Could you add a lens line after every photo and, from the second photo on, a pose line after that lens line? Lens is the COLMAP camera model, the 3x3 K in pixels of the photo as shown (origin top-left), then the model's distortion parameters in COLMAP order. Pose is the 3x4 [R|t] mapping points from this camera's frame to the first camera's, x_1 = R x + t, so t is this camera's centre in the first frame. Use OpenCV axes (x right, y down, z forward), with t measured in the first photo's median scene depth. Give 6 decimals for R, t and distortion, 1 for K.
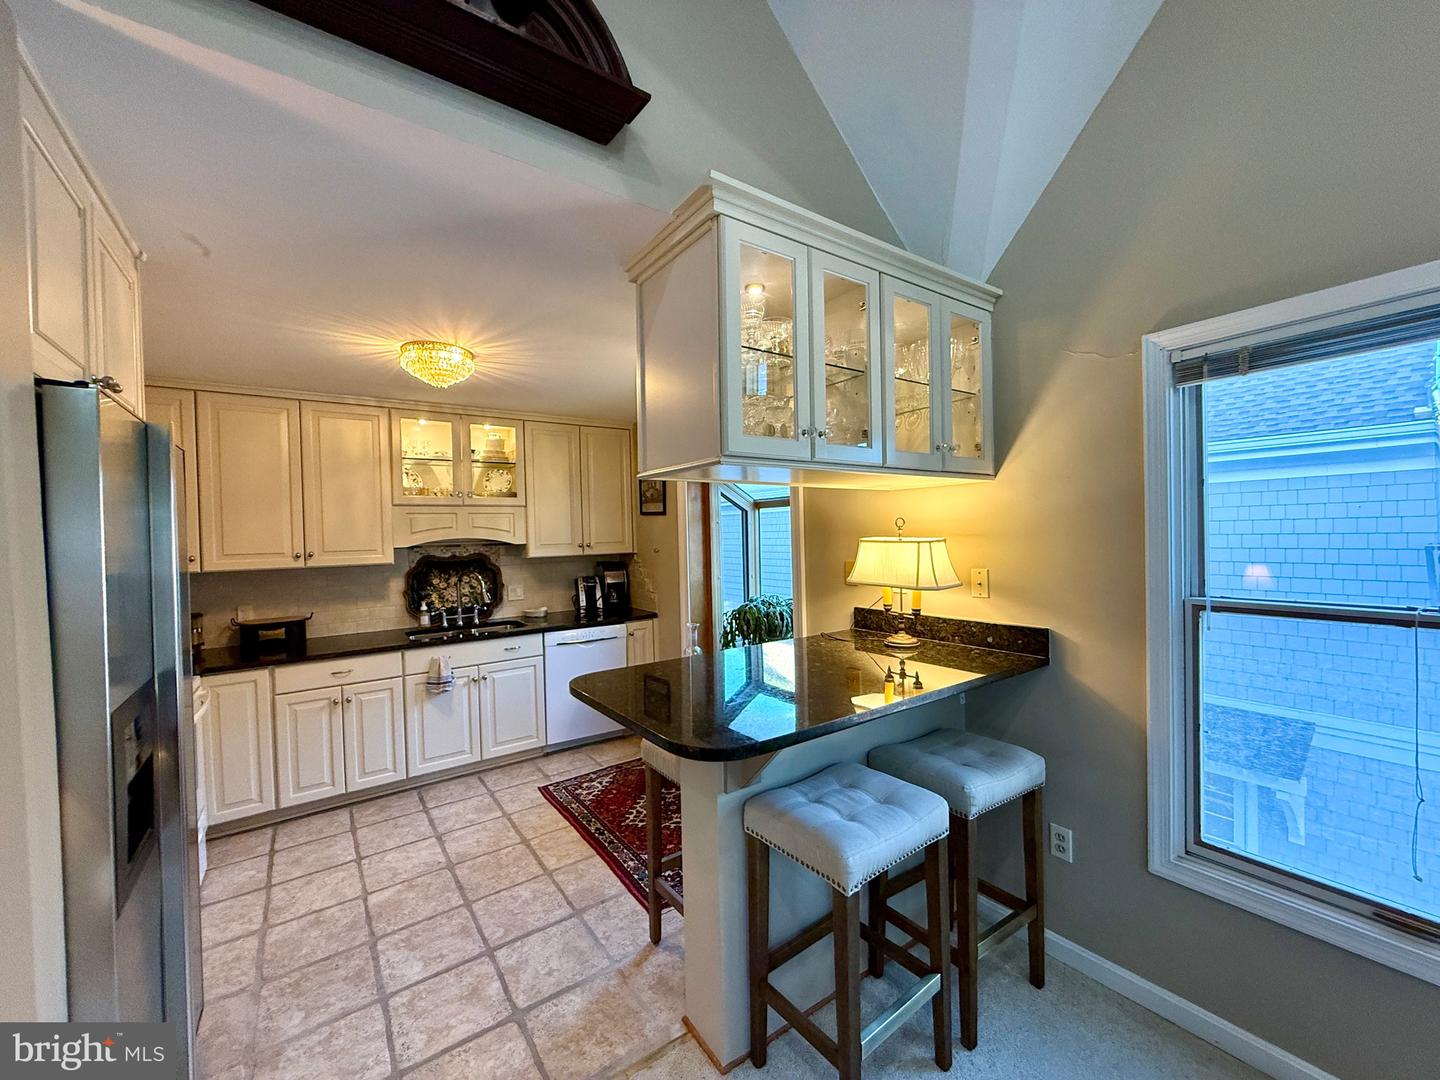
lens RADIAL K [[575.3, 0, 721.6], [0, 575.3, 537.9], [0, 0, 1]] dist [-0.002503, 0.000645]
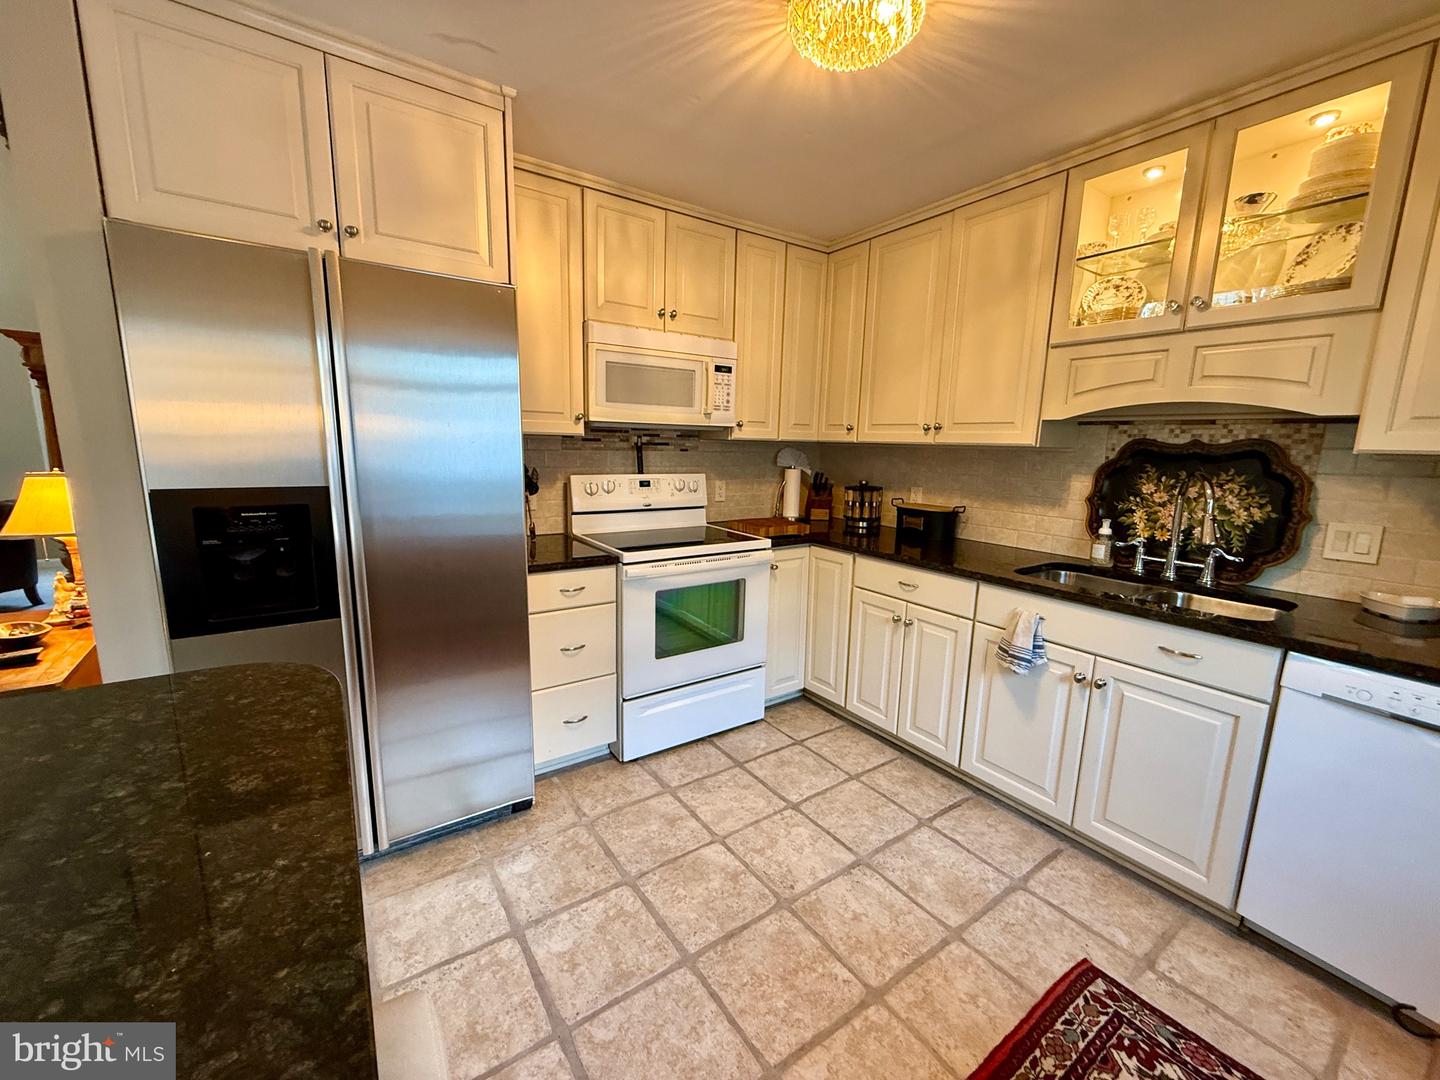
lens RADIAL K [[575.3, 0, 722.9], [0, 575.3, 541.1], [0, 0, 1]] dist [-0.002503, 0.000645]
pose [[-0.028074, 0.192089, -0.980976, 0.063927], [-0.034647, 0.980586, 0.193004, 0.038818], [0.999005, 0.039406, -0.020873, 0.710026]]
